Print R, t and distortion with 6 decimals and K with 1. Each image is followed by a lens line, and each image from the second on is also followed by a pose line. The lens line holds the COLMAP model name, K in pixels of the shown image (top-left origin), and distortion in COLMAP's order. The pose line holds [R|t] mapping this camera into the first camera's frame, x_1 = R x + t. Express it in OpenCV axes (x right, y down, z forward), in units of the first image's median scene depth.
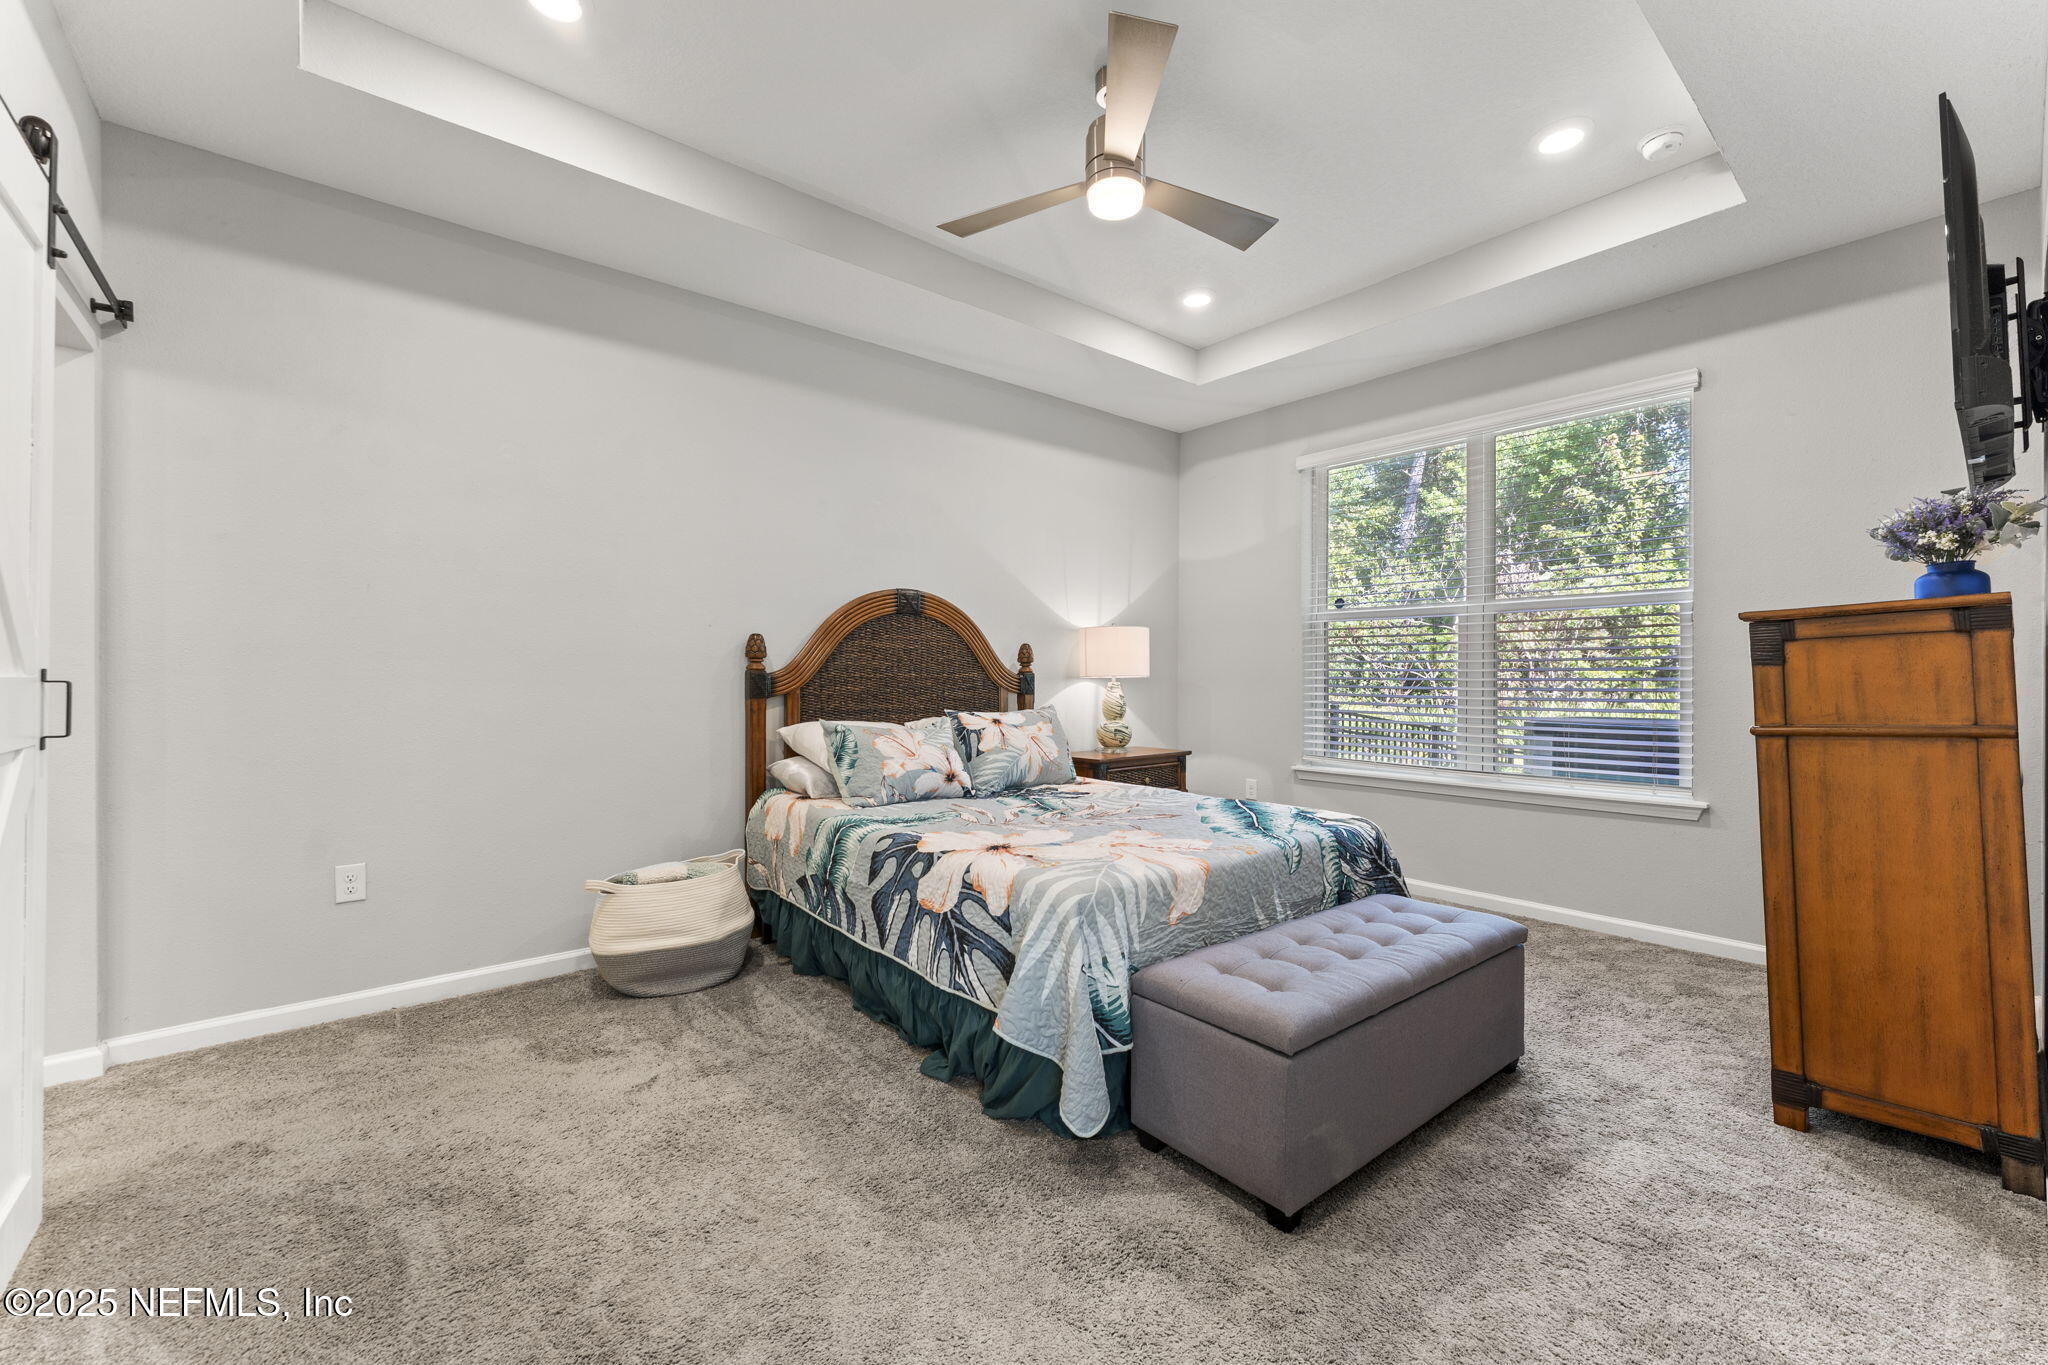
lens RADIAL K [[830.5, 0, 1021.0], [0, 830.5, 681.9], [0, 0, 1]] dist [0.000226, -0.000049]
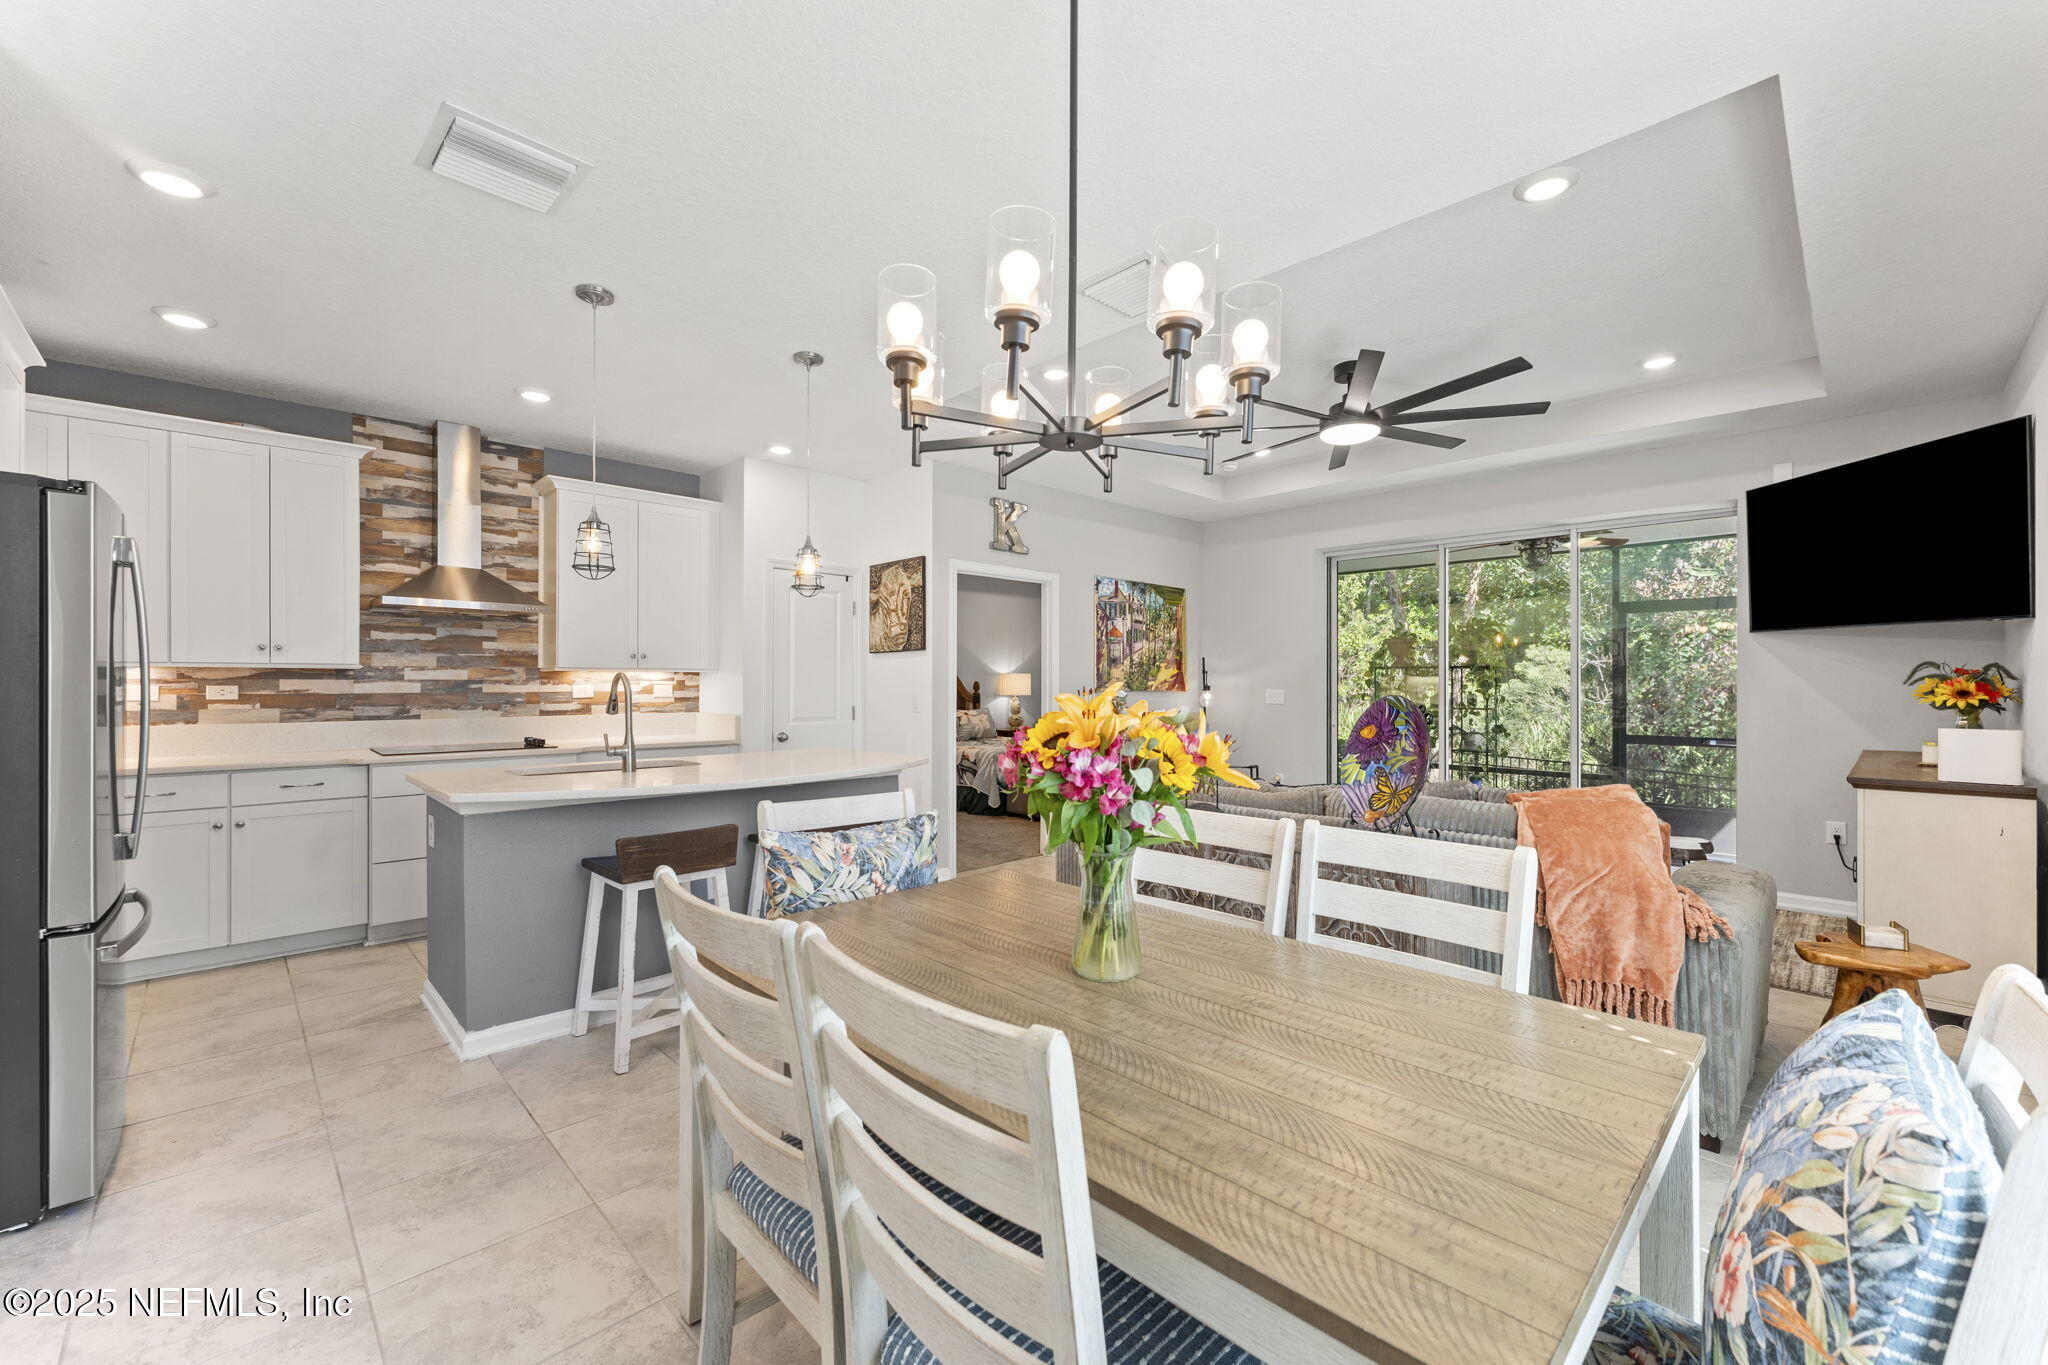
lens RADIAL K [[830.5, 0, 1017.3], [0, 830.5, 686.8], [0, 0, 1]] dist [0.000226, -0.000049]
pose [[0.997745, -0.001763, 0.067089, -0.037297], [0.001708, 0.999998, 0.000880, -0.032784], [-0.067091, -0.000763, 0.997747, -1.364249]]
